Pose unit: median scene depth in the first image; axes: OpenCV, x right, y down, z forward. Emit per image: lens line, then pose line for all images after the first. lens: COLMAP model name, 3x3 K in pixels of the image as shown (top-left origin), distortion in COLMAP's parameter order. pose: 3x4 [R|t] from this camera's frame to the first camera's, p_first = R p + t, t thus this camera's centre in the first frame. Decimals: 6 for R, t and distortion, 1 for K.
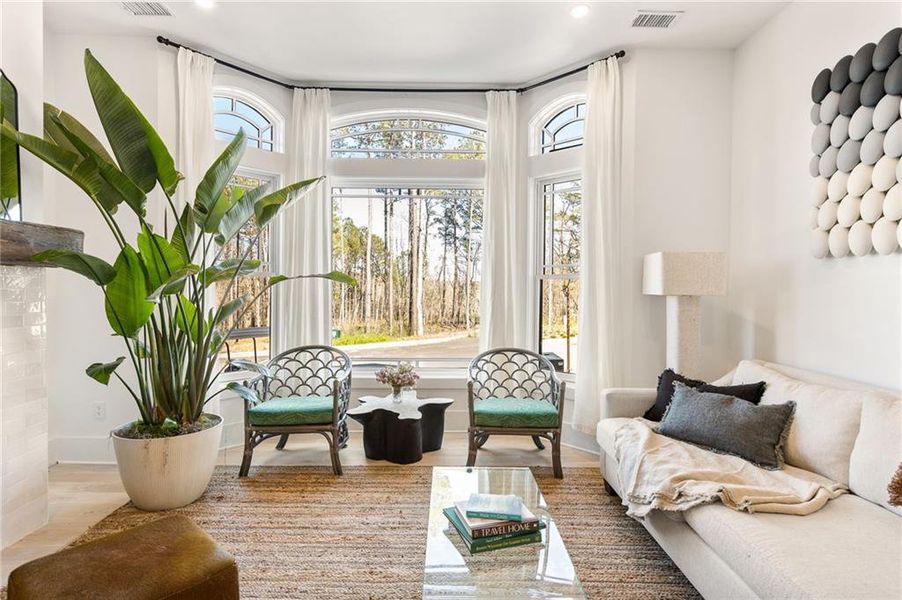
lens RADIAL K [[432.4, 0, 461.4], [0, 432.4, 298.0], [0, 0, 1]] dist [-0.008447, 0.000793]
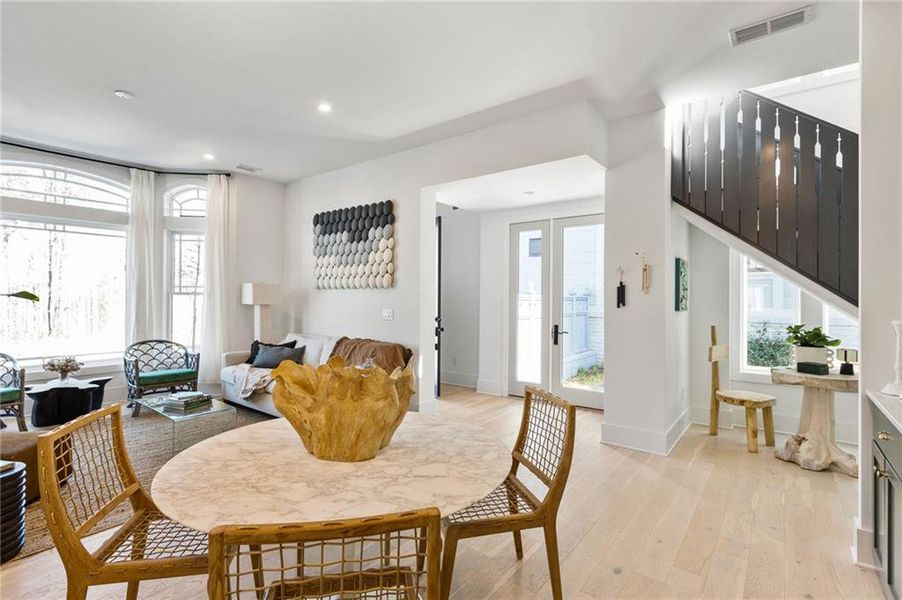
lens RADIAL K [[432.4, 0, 461.4], [0, 432.4, 298.0], [0, 0, 1]] dist [-0.008447, 0.000793]
pose [[0.602679, -0.005945, 0.797961, -0.565895], [0.012972, 0.999913, -0.002348, -0.019034], [-0.797878, 0.011766, 0.602704, -1.016030]]
